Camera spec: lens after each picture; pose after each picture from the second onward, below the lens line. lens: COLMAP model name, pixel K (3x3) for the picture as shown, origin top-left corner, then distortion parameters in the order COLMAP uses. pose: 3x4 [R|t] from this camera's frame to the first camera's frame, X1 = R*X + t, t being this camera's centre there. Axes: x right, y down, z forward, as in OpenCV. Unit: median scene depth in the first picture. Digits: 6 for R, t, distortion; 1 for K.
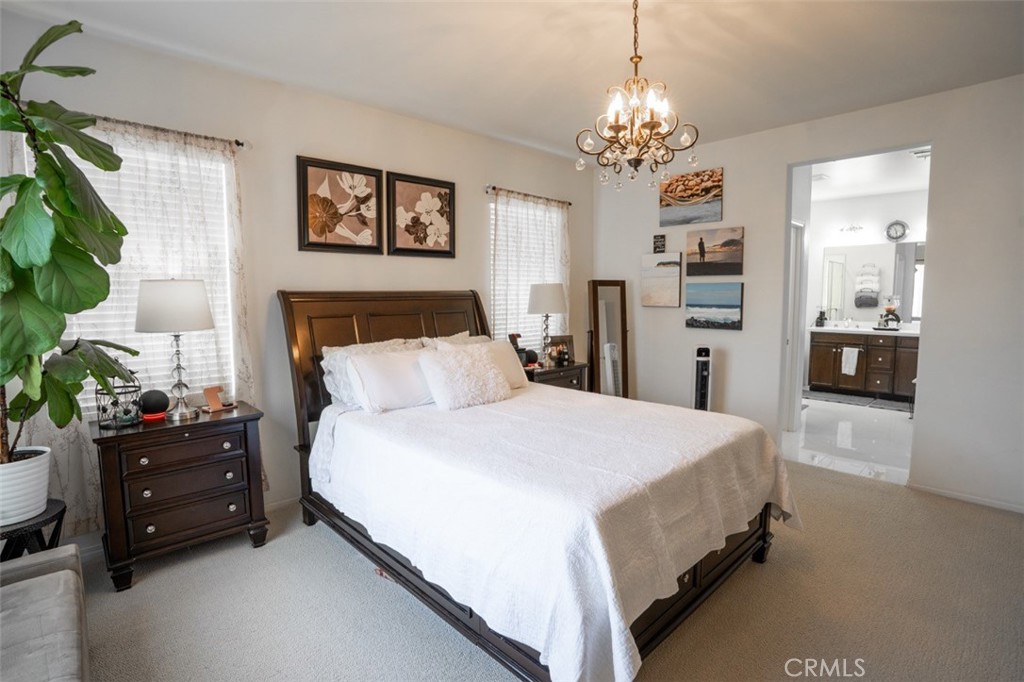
lens RADIAL K [[491.8, 0, 513.3], [0, 491.8, 348.0], [0, 0, 1]] dist [-0.069055, -0.000278]
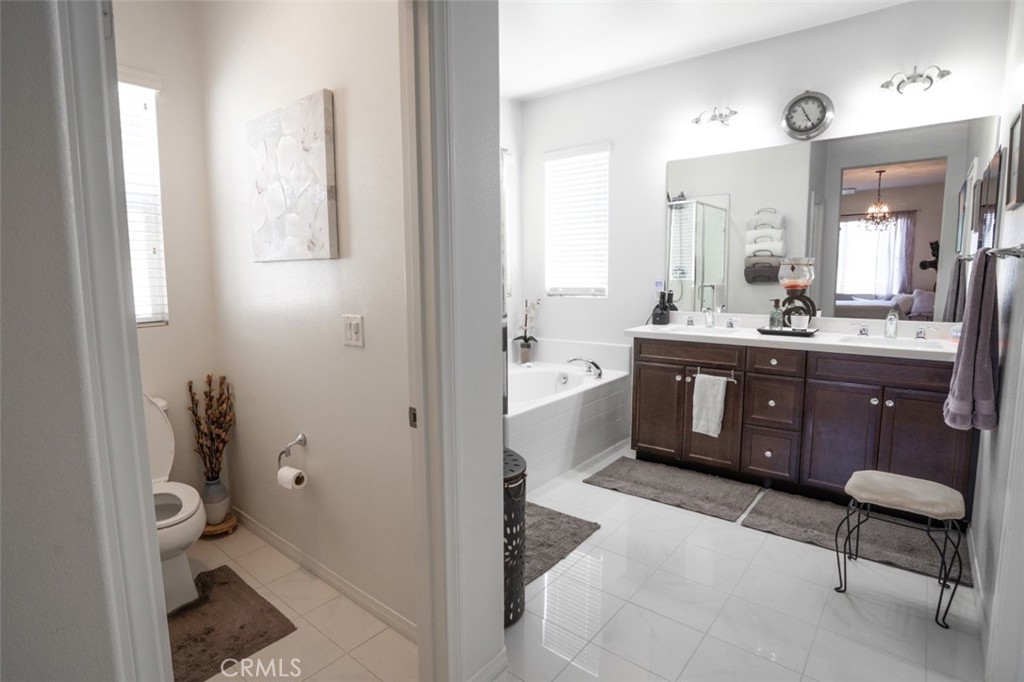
lens RADIAL K [[508.7, 0, 512.0], [0, 508.7, 341.0], [0, 0, 1]] dist [-0.068550, 0.000202]
pose [[0.991049, -0.025287, 0.131082, 0.462801], [0.021628, 0.999338, 0.029264, -0.050325], [-0.131735, -0.026167, 0.990939, 0.553618]]
